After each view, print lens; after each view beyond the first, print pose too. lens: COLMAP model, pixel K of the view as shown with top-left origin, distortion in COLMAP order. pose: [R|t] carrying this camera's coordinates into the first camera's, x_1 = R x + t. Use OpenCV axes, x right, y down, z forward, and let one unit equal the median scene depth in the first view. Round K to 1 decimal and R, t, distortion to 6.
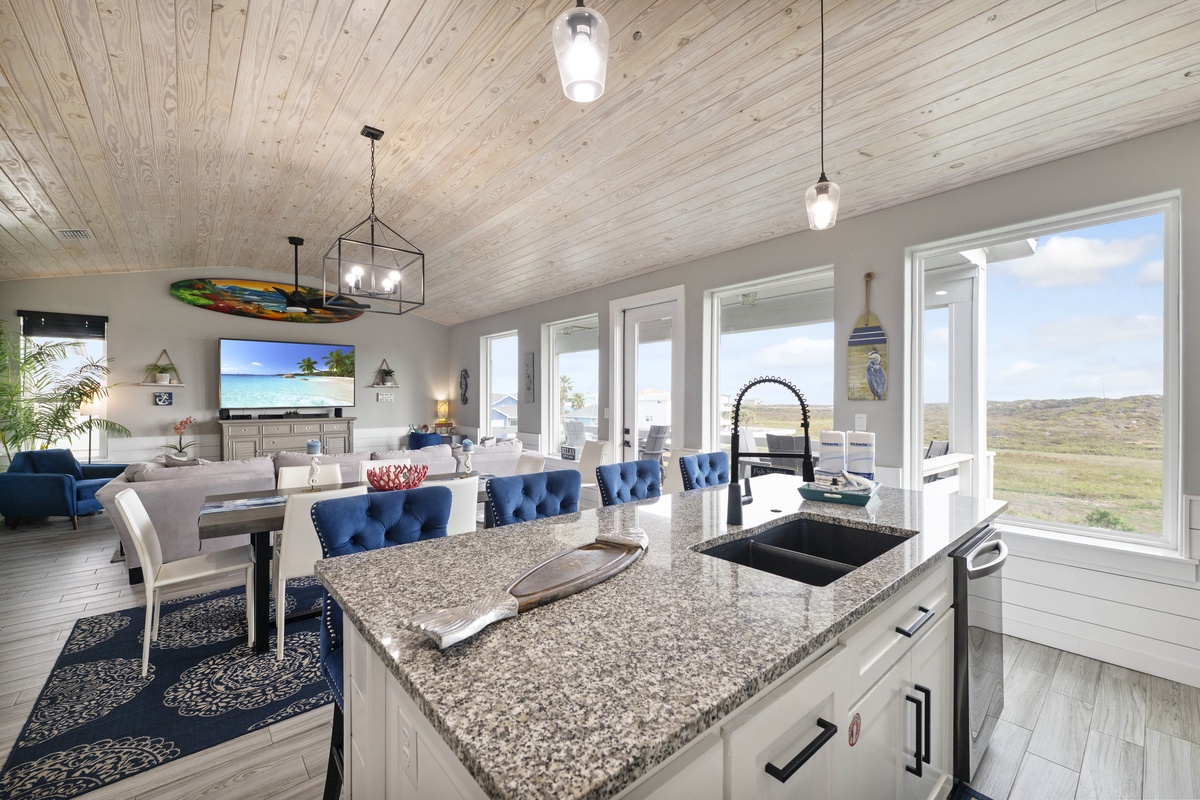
lens RADIAL K [[483.3, 0, 606.9], [0, 483.3, 400.2], [0, 0, 1]] dist [-0.000512, 0.000496]
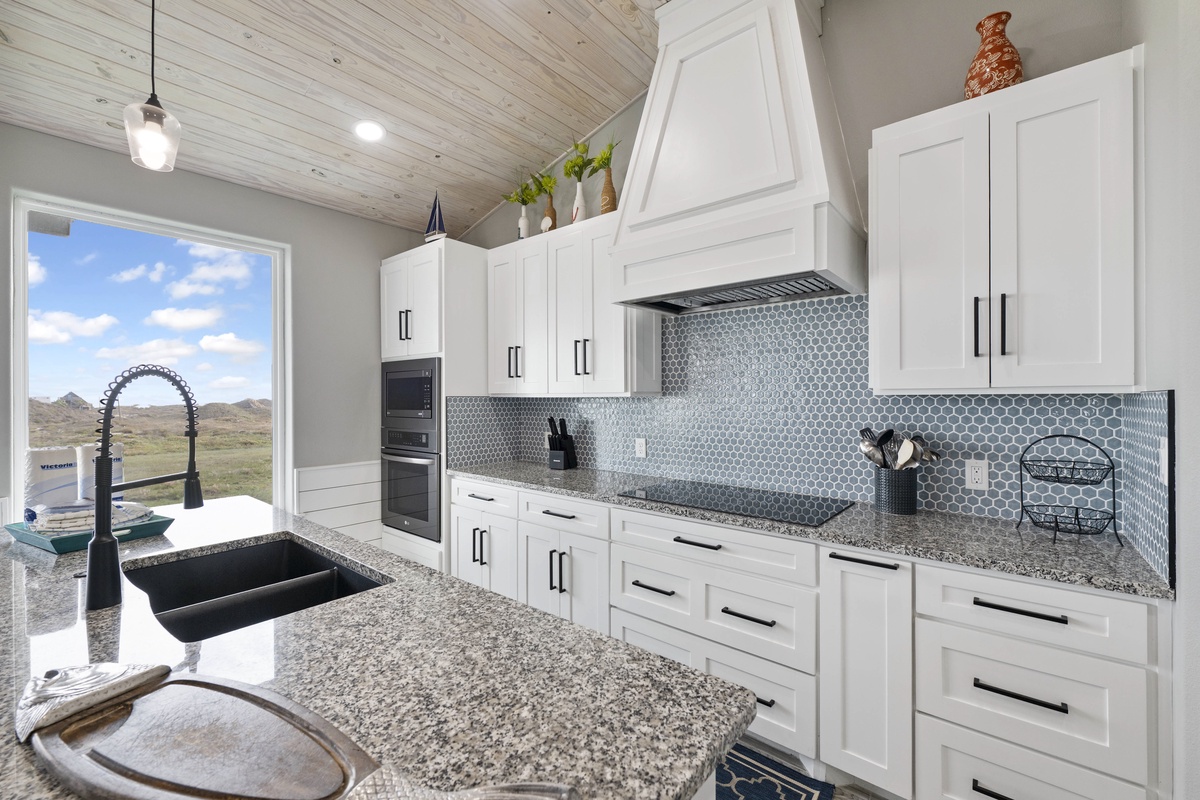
lens RADIAL K [[483.3, 0, 608.4], [0, 483.3, 397.3], [0, 0, 1]] dist [-0.000512, 0.000496]
pose [[-0.149362, 0.002871, 0.988778, -0.841752], [0.006875, 0.999975, -0.001865, 0.001978], [-0.988759, 0.006519, -0.149378, 0.923999]]
